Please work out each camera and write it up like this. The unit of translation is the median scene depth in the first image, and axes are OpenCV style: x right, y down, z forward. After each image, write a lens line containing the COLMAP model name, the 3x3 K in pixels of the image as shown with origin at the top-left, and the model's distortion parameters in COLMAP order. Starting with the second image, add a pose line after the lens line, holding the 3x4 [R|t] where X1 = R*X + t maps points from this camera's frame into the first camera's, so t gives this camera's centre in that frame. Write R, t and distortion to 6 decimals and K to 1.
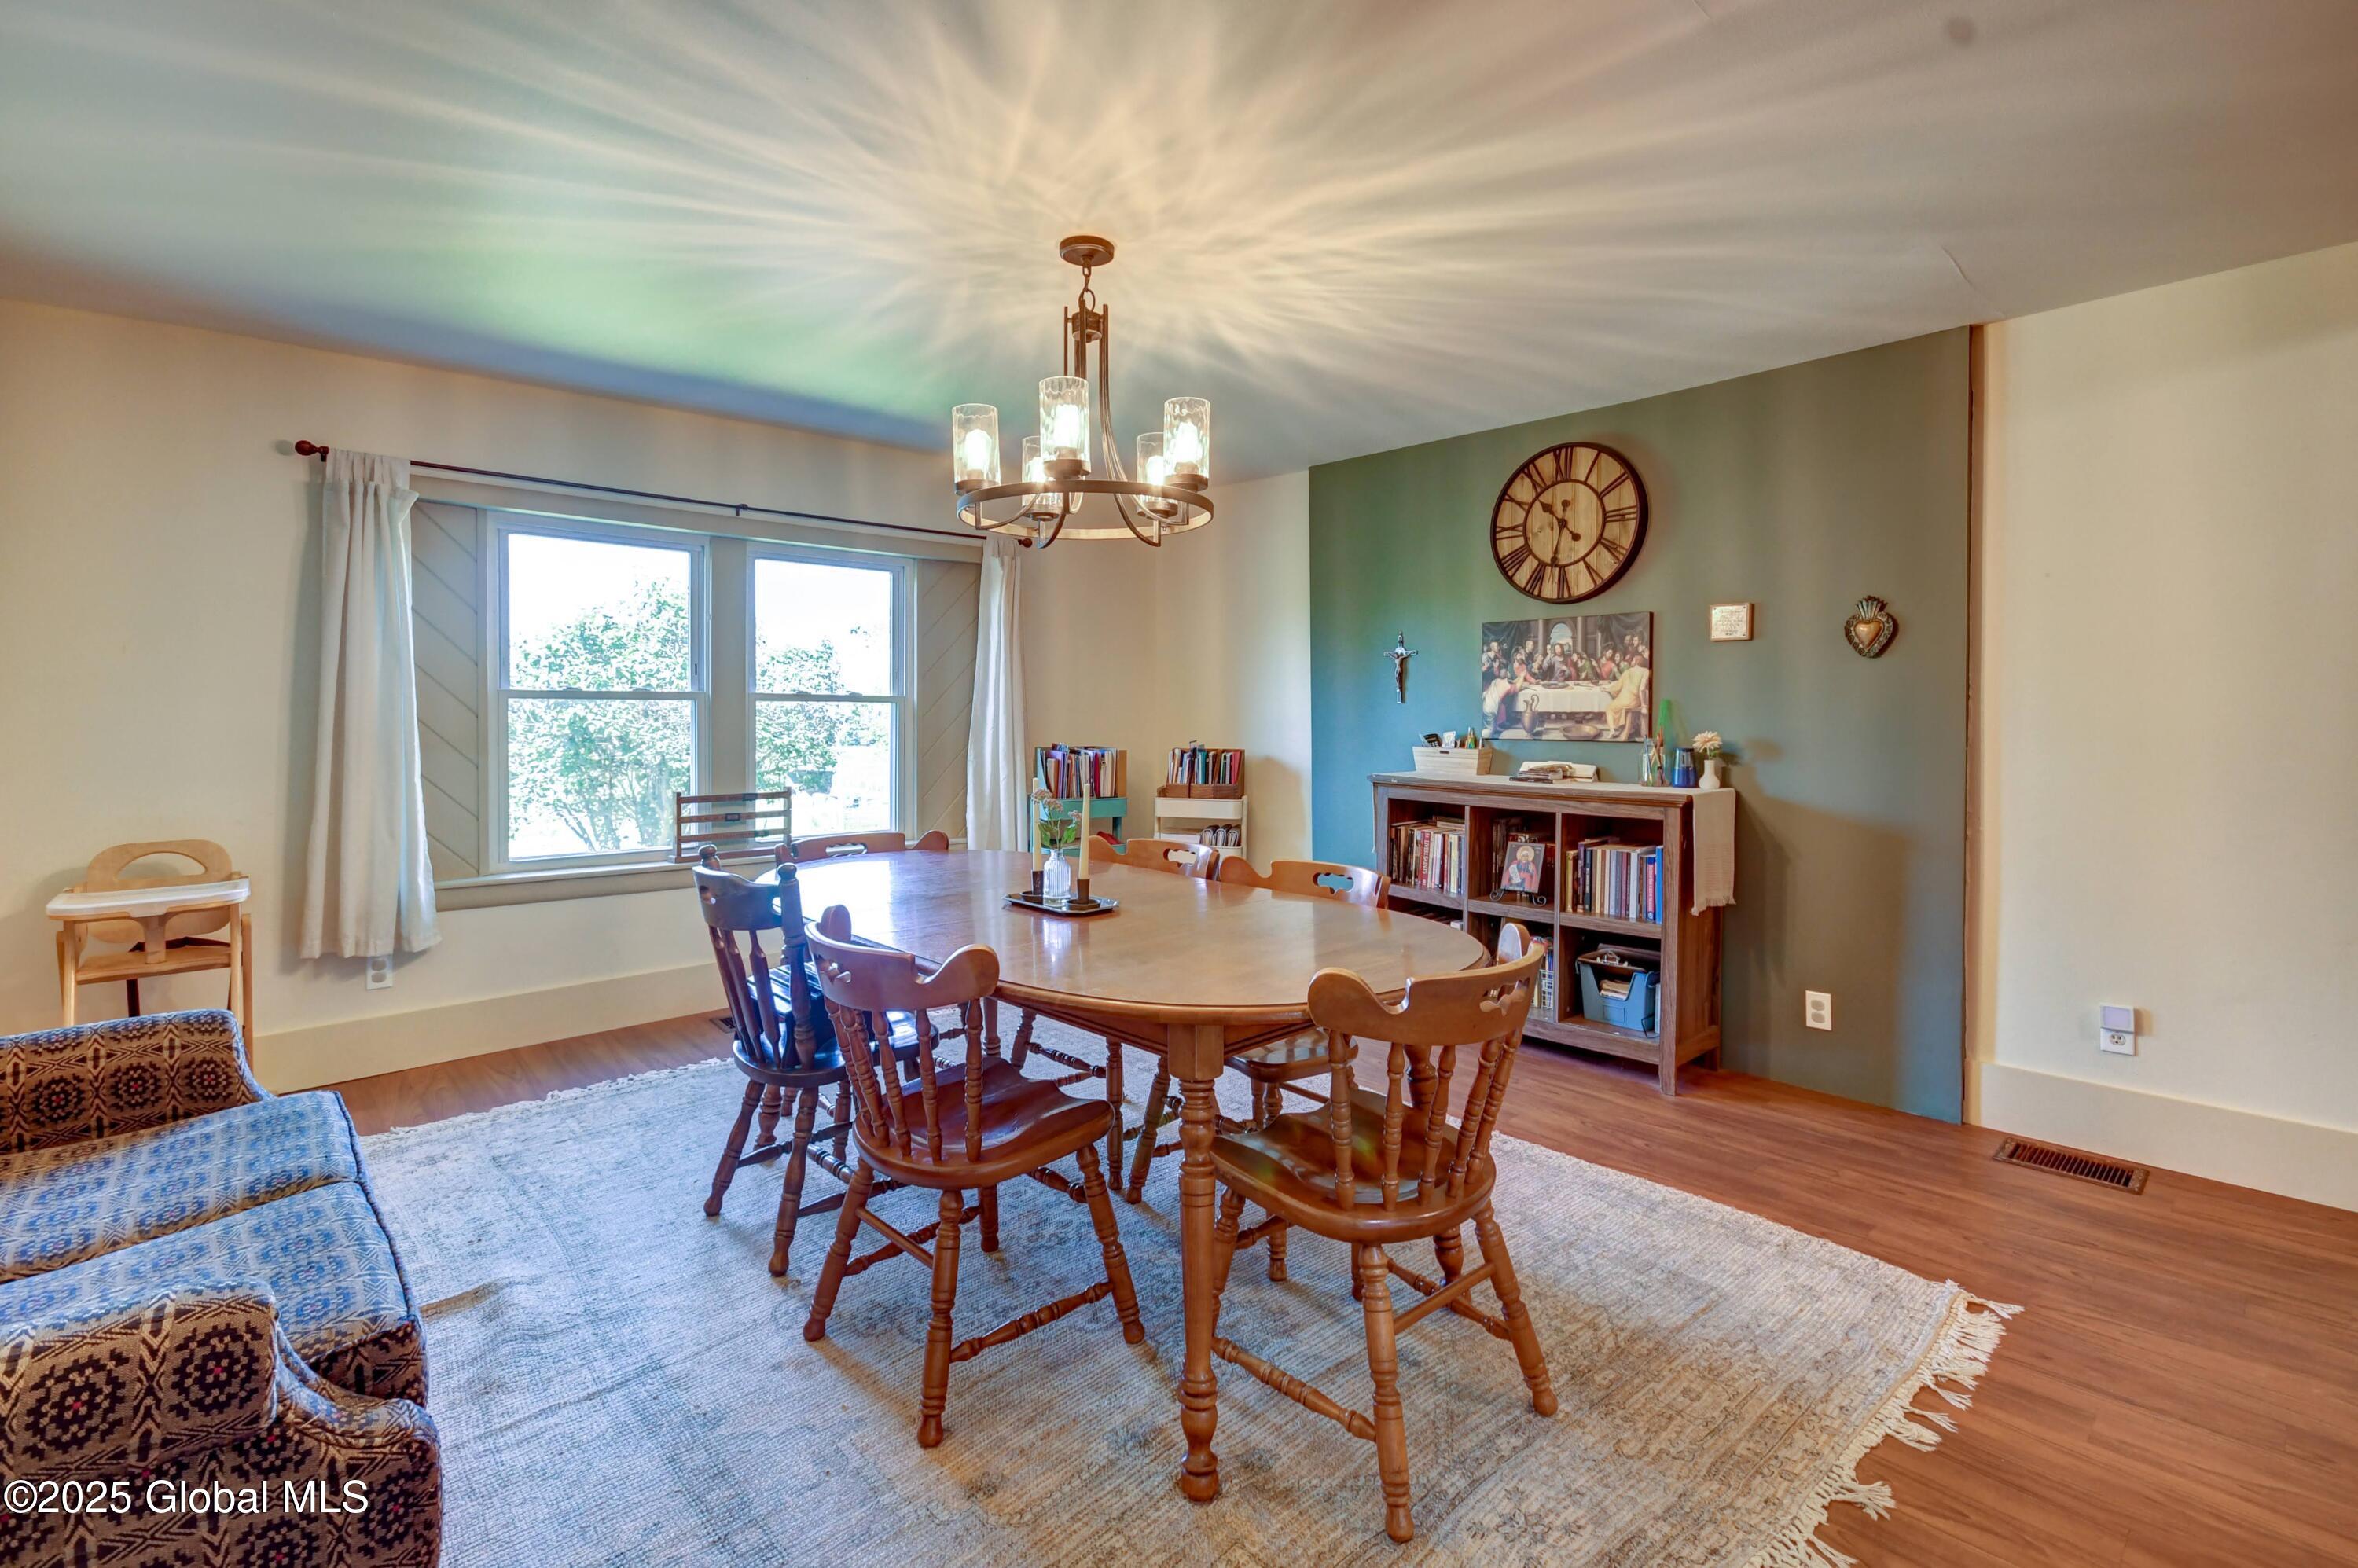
lens RADIAL K [[1088.9, 0, 1172.7], [0, 1088.9, 710.7], [0, 0, 1]] dist [-0.001272, -0.002055]
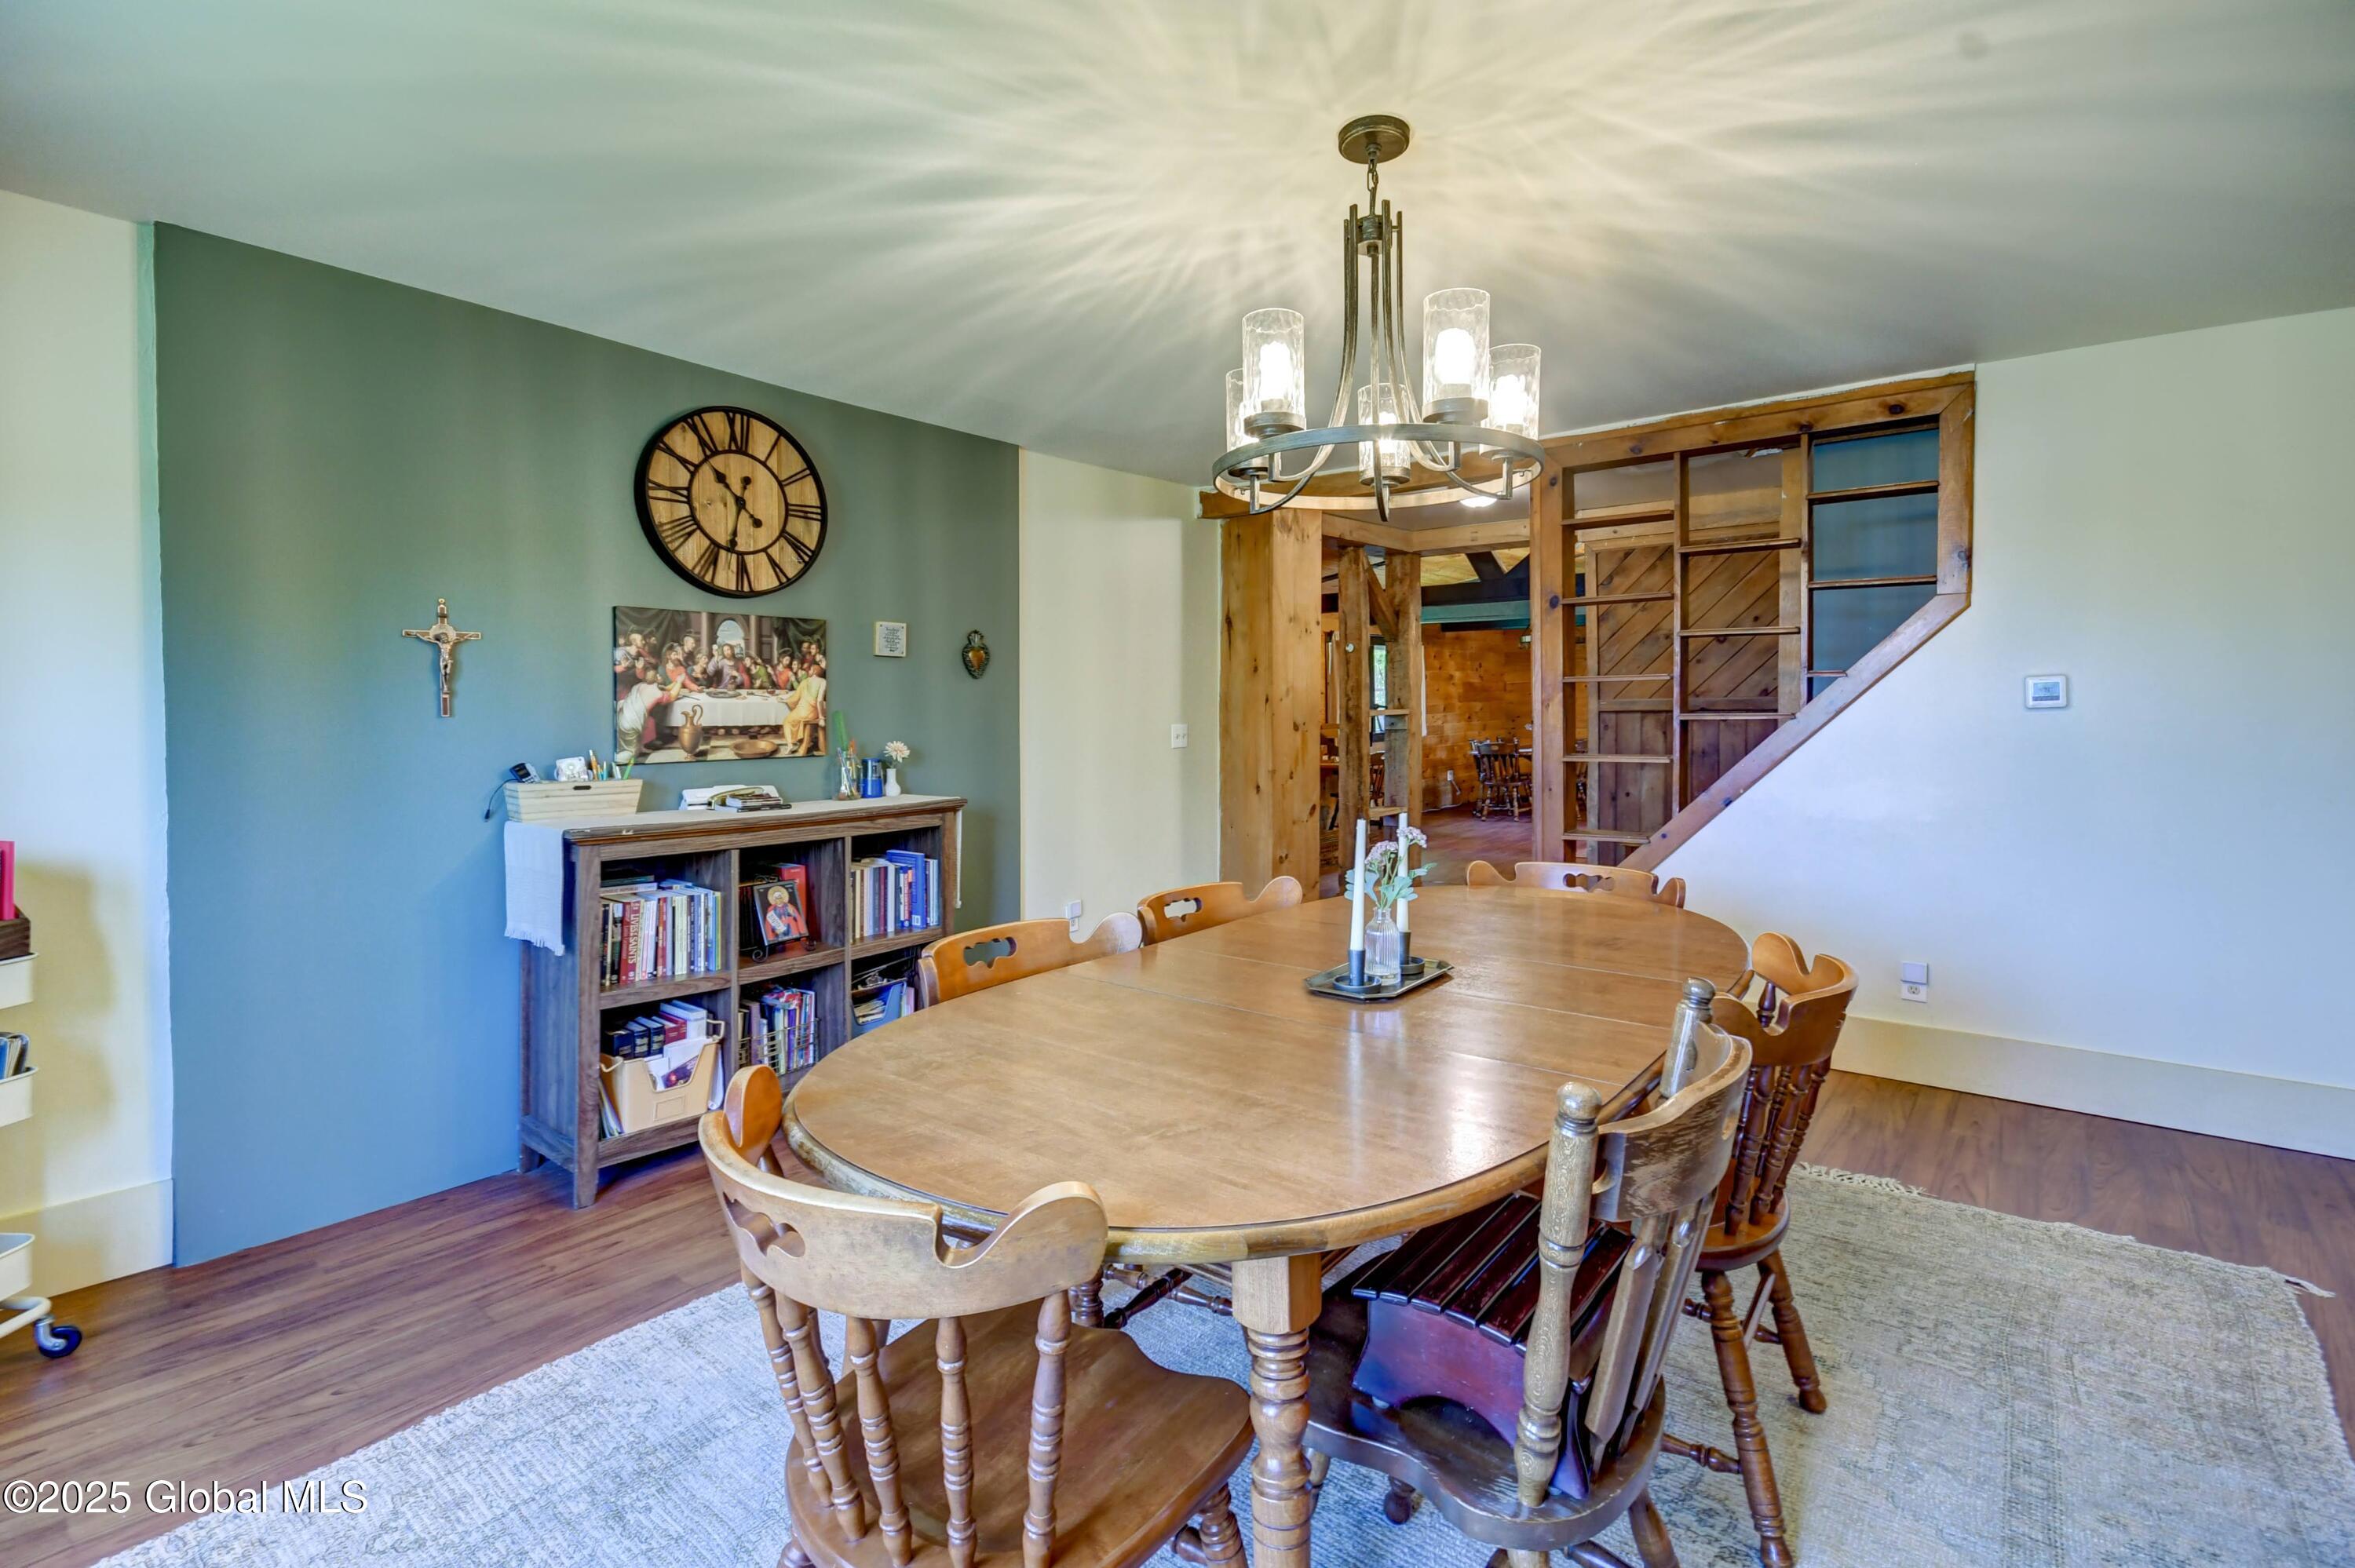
lens RADIAL K [[1087.4, 0, 1161.9], [0, 1087.4, 721.2], [0, 0, 1]] dist [-0.001272, -0.002055]
pose [[-0.164014, -0.009680, 0.986410, -0.533579], [0.006716, 0.999918, 0.010930, -0.009703], [-0.986435, 0.008417, -0.163936, 0.825775]]
